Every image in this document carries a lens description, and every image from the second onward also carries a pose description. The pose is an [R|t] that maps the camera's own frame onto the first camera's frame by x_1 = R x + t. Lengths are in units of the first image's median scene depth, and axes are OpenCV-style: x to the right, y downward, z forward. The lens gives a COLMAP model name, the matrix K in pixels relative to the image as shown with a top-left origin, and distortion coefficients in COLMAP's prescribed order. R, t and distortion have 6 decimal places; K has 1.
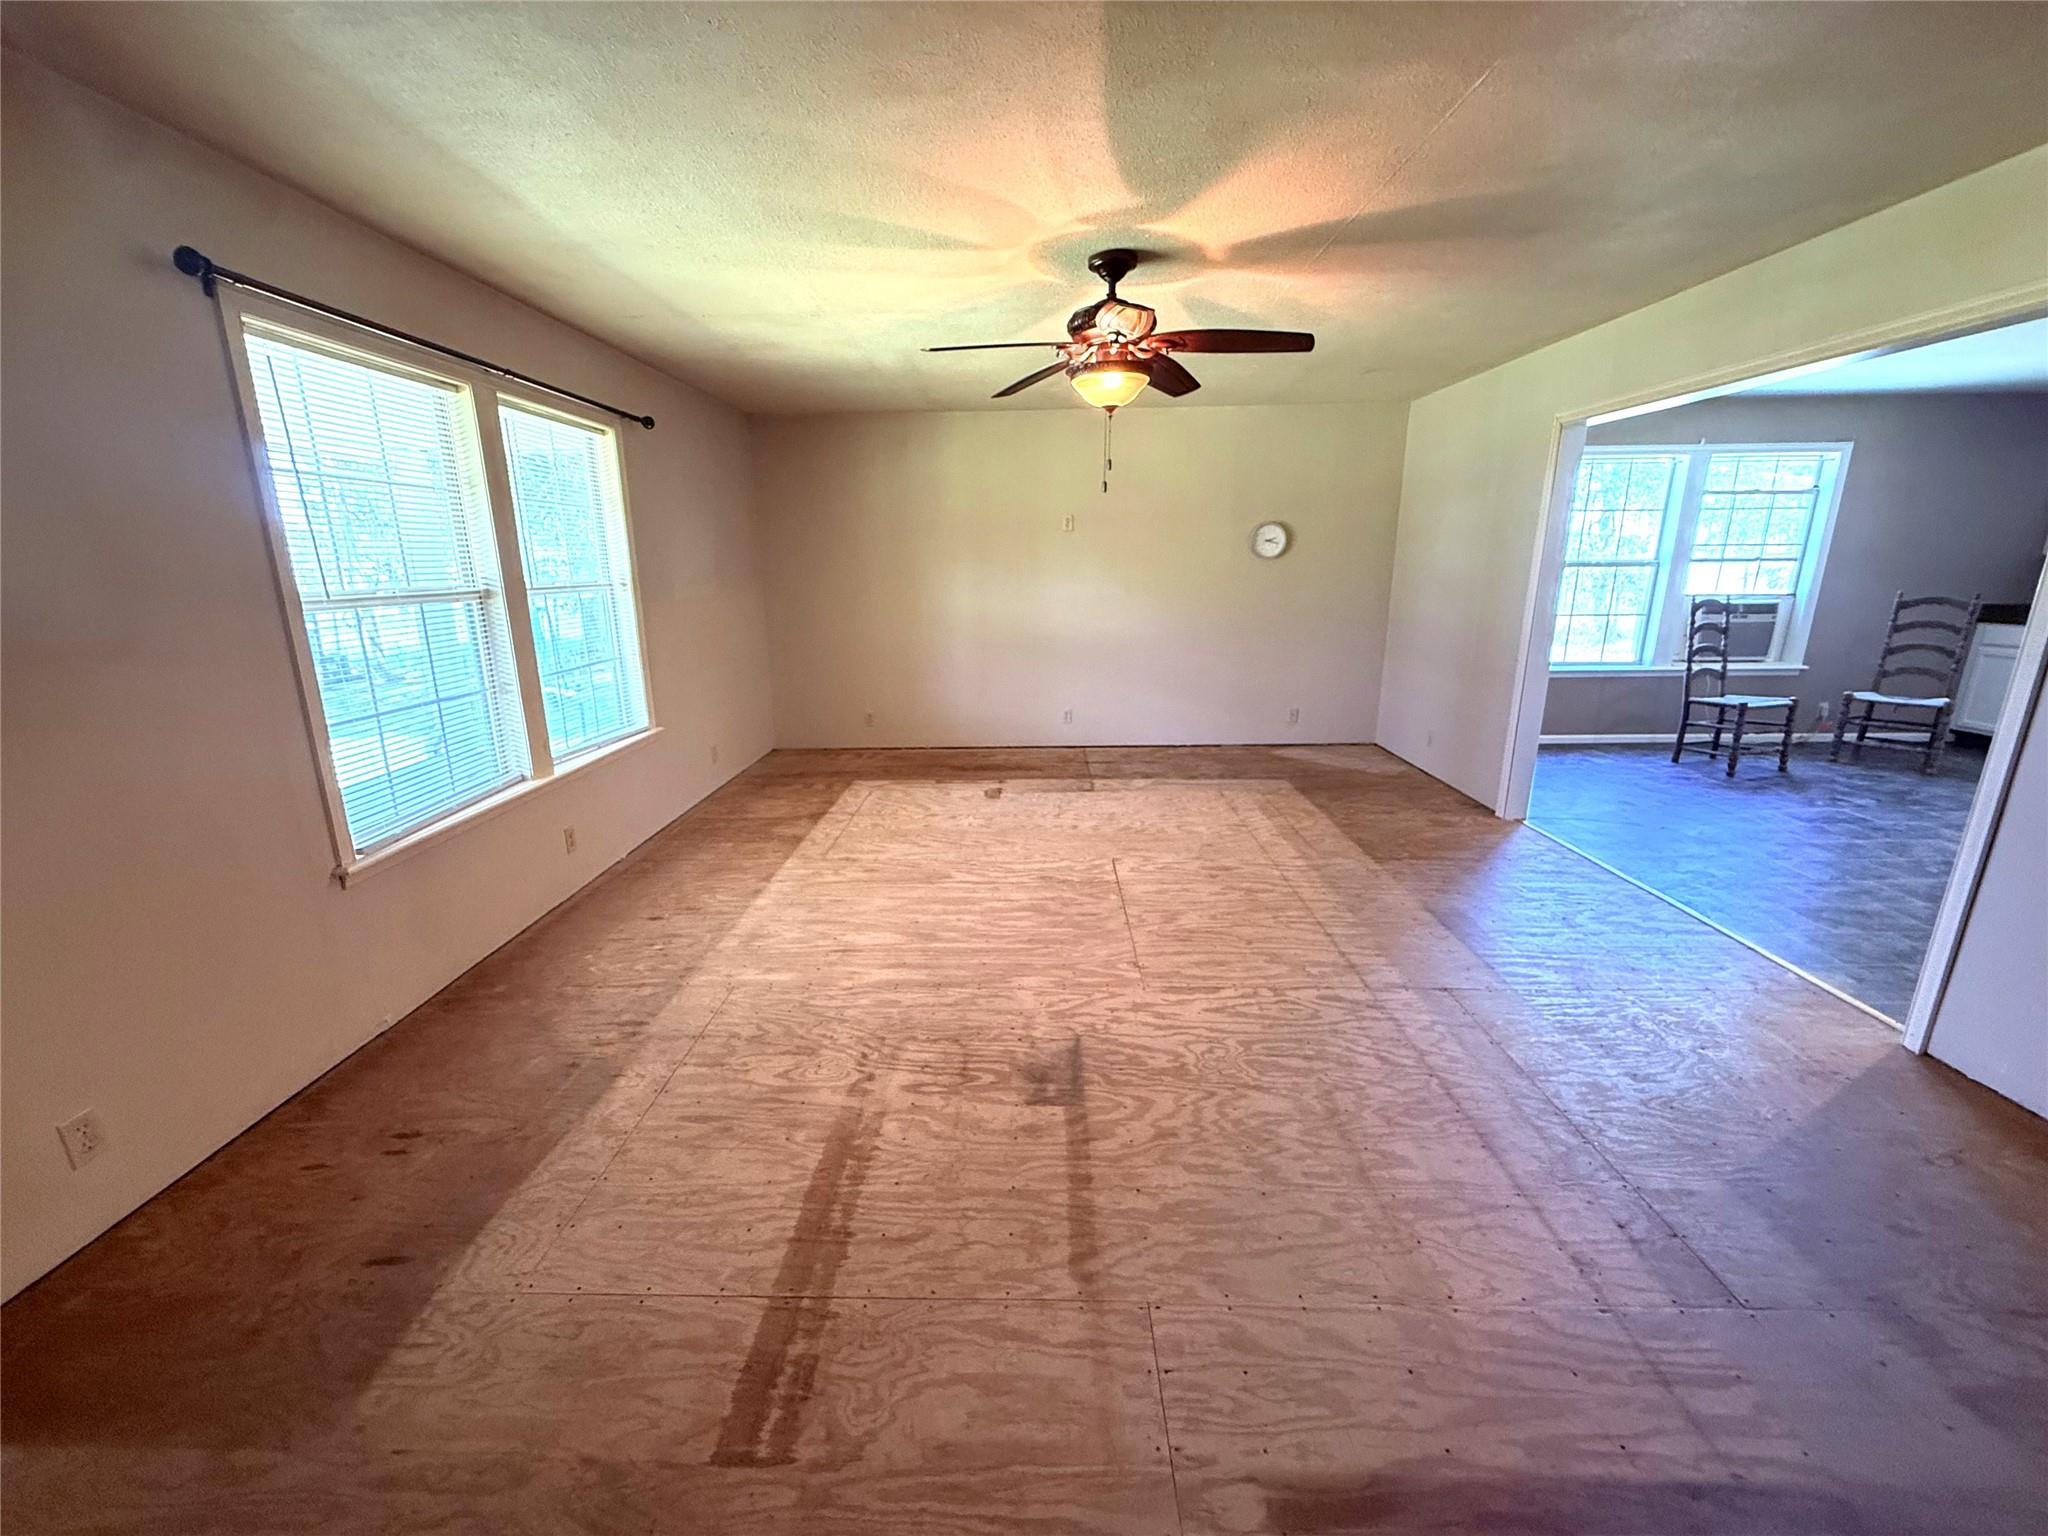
lens RADIAL K [[810.4, 0, 1020.5], [0, 810.4, 768.2], [0, 0, 1]] dist [-0.000753, 0.000461]
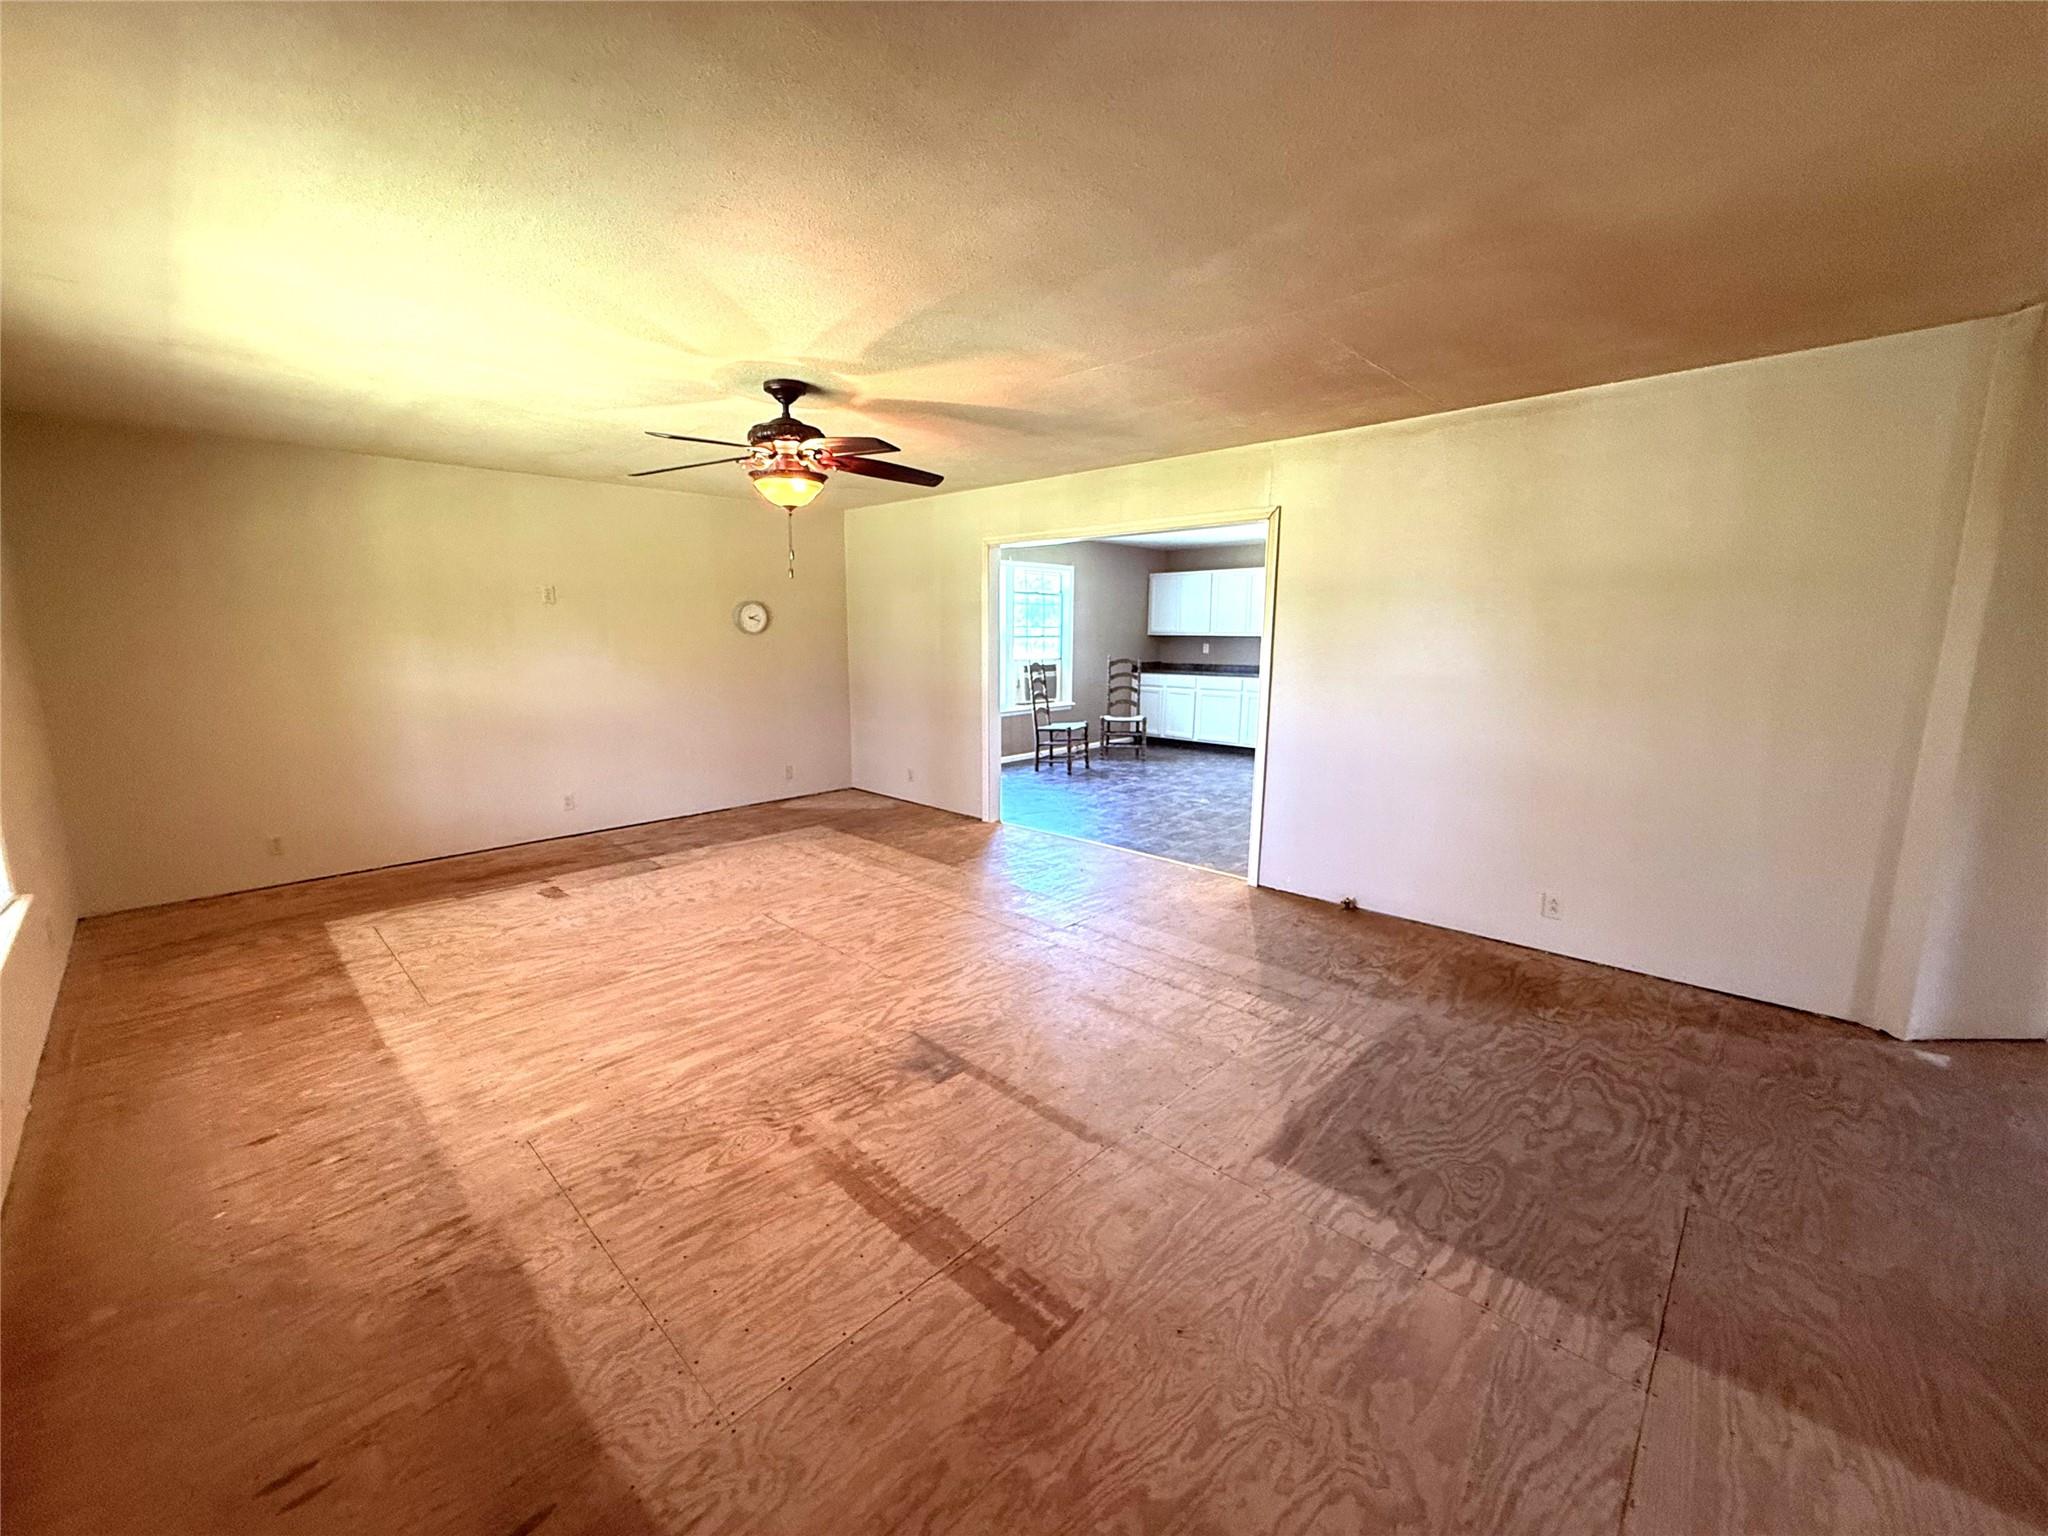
lens RADIAL K [[810.4, 0, 1014.4], [0, 810.4, 768.2], [0, 0, 1]] dist [-0.000753, 0.000461]
pose [[0.680734, -0.114120, 0.723586, -0.433636], [0.176455, 0.984250, -0.010775, -0.006449], [-0.710960, 0.135015, 0.690150, 0.018123]]
